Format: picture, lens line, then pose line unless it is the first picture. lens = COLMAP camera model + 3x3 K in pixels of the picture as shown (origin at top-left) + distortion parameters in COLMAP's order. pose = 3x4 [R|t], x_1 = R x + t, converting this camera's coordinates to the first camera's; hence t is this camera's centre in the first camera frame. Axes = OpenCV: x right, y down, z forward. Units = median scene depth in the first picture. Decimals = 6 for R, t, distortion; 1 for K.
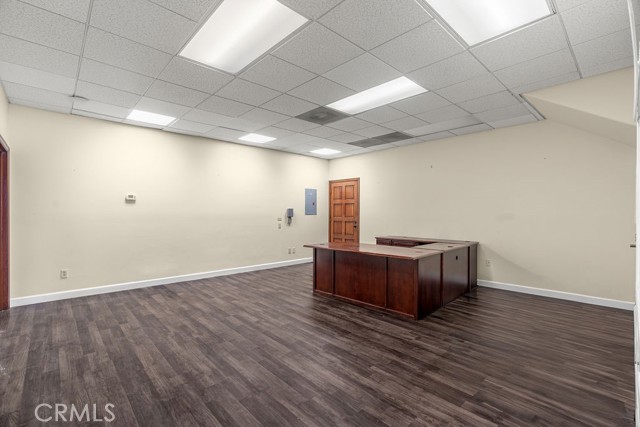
lens RADIAL K [[290.4, 0, 329.5], [0, 290.4, 213.4], [0, 0, 1]] dist [-0.001769, -0.000155]
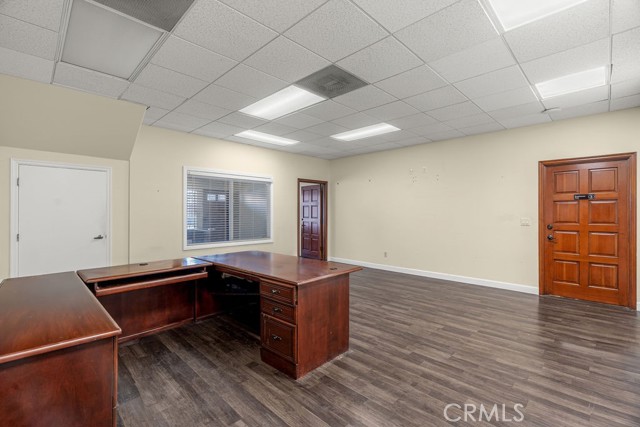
lens RADIAL K [[290.4, 0, 329.5], [0, 290.4, 213.4], [0, 0, 1]] dist [-0.001769, -0.000155]
pose [[-0.999325, -0.003348, -0.036596, 0.007077], [-0.003601, 0.999970, 0.006841, -0.014411], [0.036572, 0.006968, -0.999307, 1.842253]]
